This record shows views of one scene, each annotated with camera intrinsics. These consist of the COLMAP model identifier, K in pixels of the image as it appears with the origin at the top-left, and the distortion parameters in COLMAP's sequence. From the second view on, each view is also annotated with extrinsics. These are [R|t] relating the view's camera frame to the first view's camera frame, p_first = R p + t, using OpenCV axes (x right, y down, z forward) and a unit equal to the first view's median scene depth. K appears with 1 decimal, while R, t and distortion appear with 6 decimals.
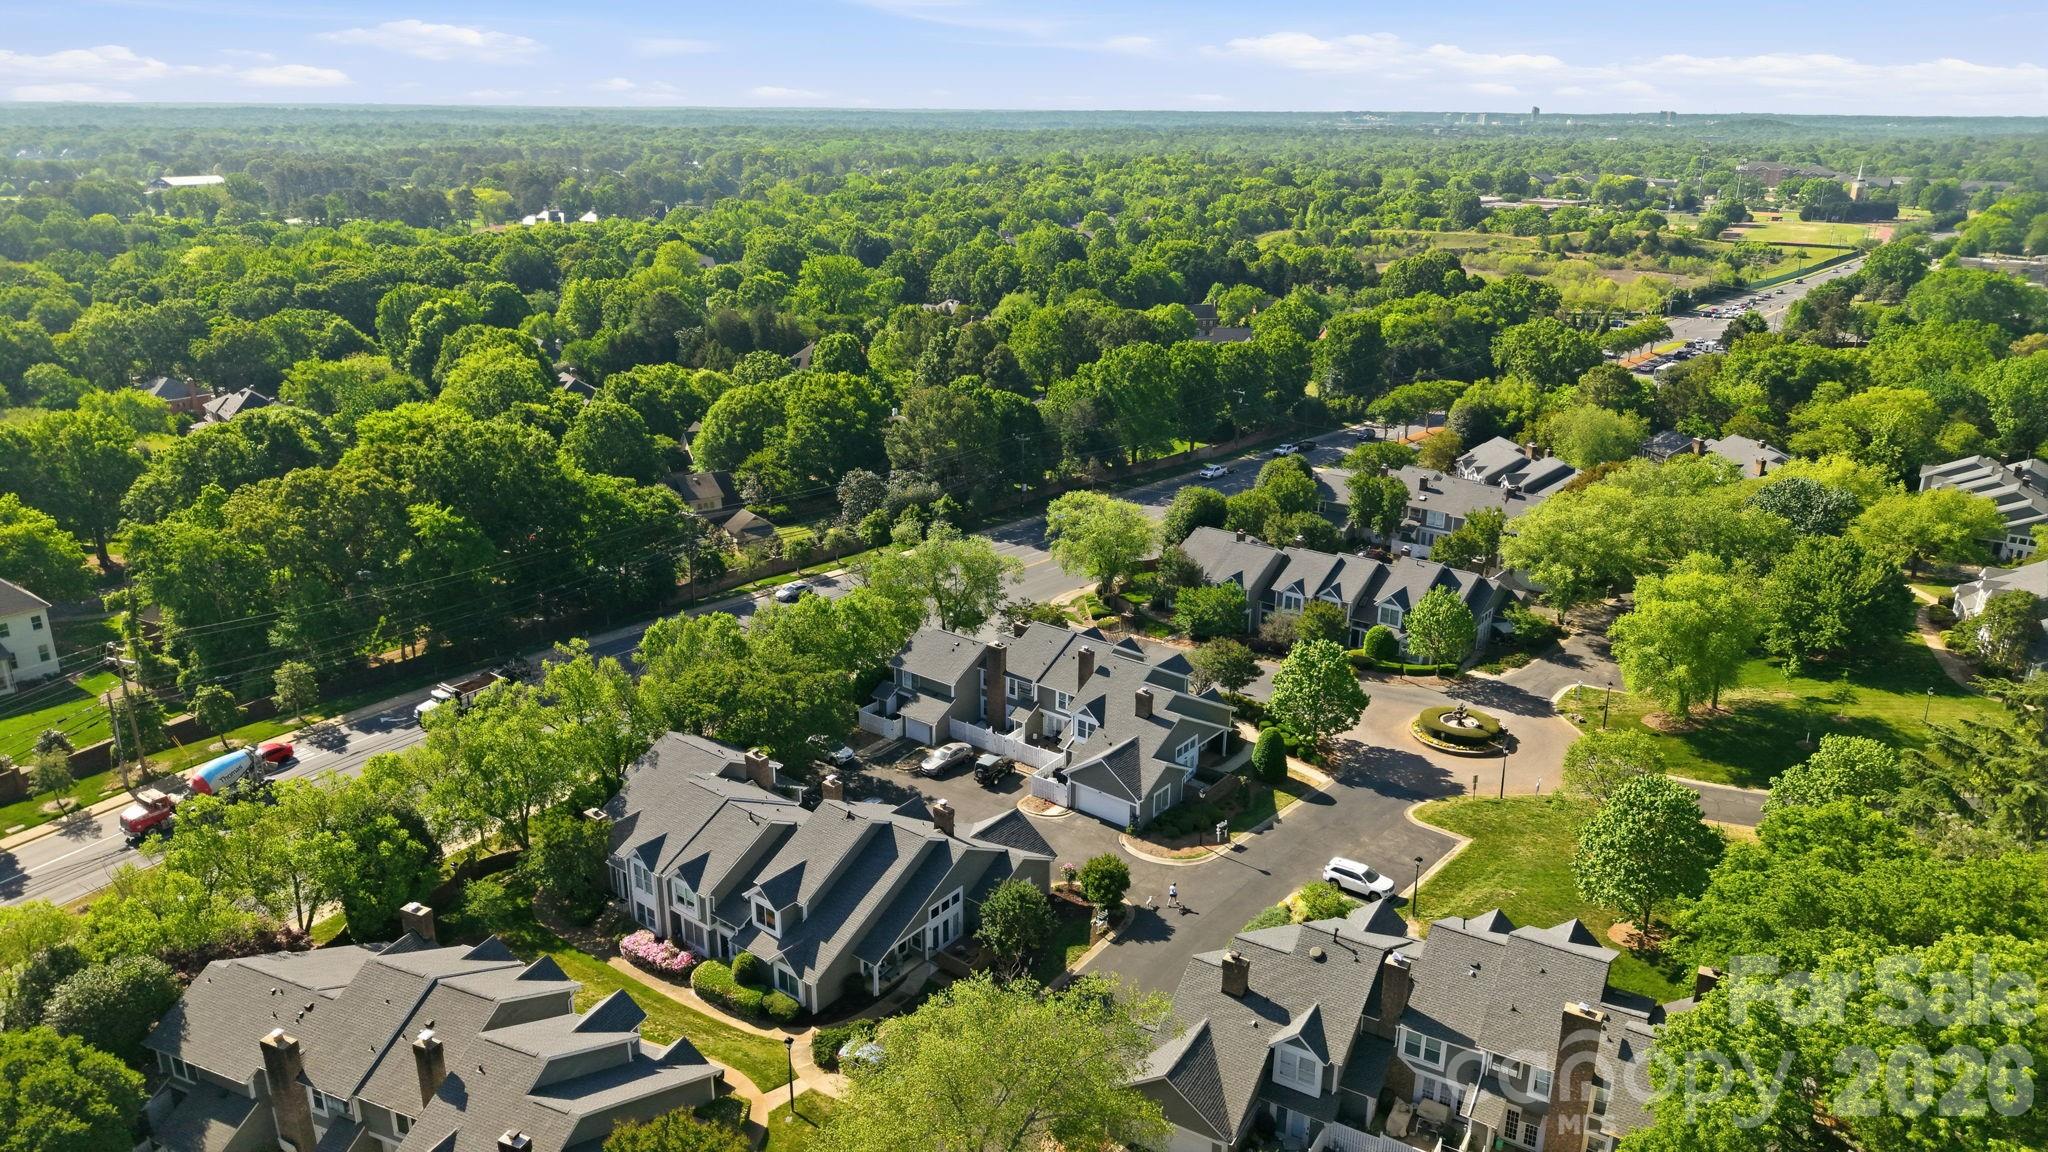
lens RADIAL K [[1365.1, 0, 1020.4], [0, 1365.1, 570.5], [0, 0, 1]] dist [0.081865, -0.104111]
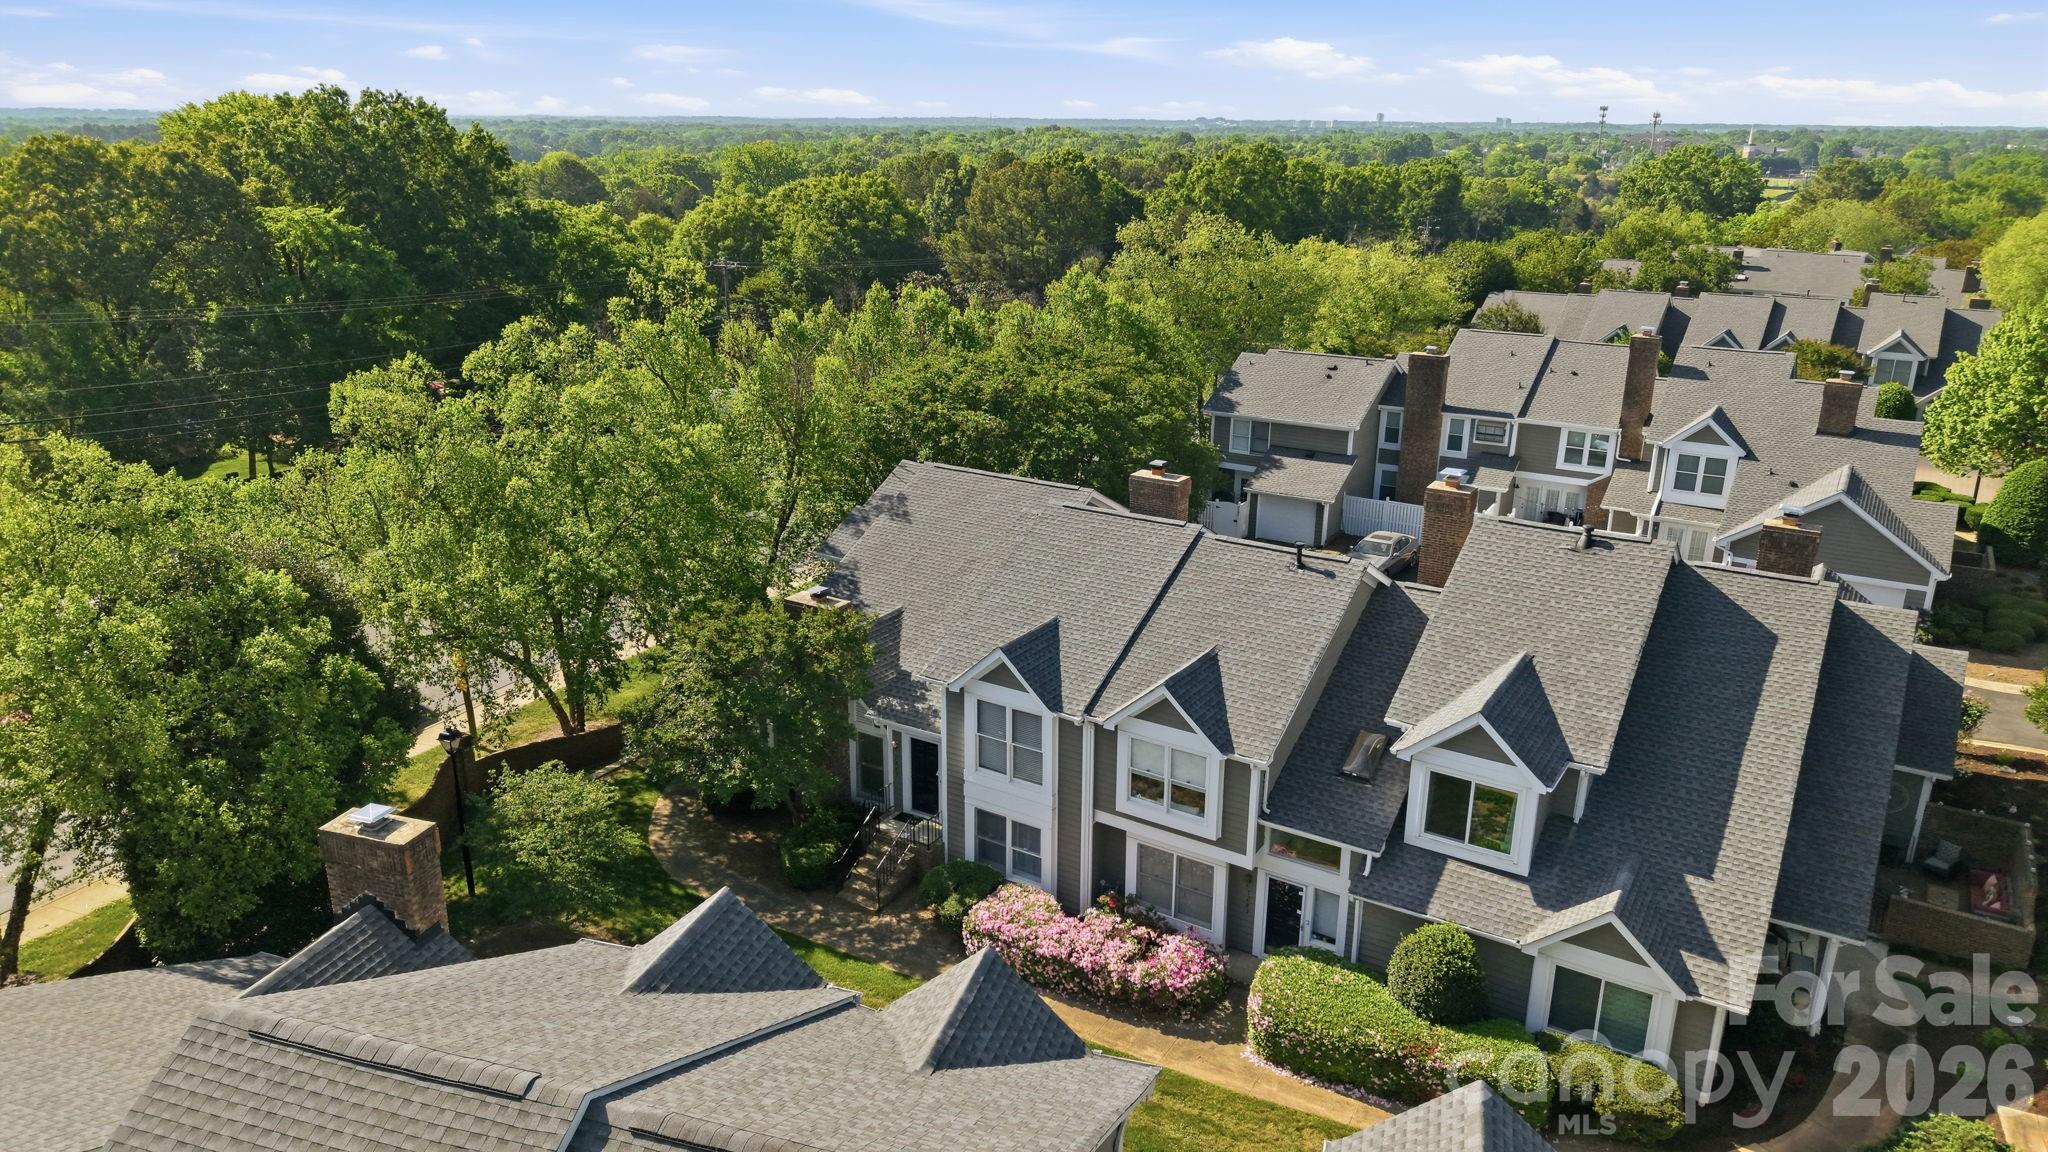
lens RADIAL K [[1361.9, 0, 1018.4], [0, 1361.9, 586.0], [0, 0, 1]] dist [0.063434, -0.083172]
pose [[0.994714, -0.030444, 0.098070, -0.264934], [0.030224, 0.999536, 0.003725, 0.158472], [-0.098138, -0.000741, 0.995173, 0.562373]]
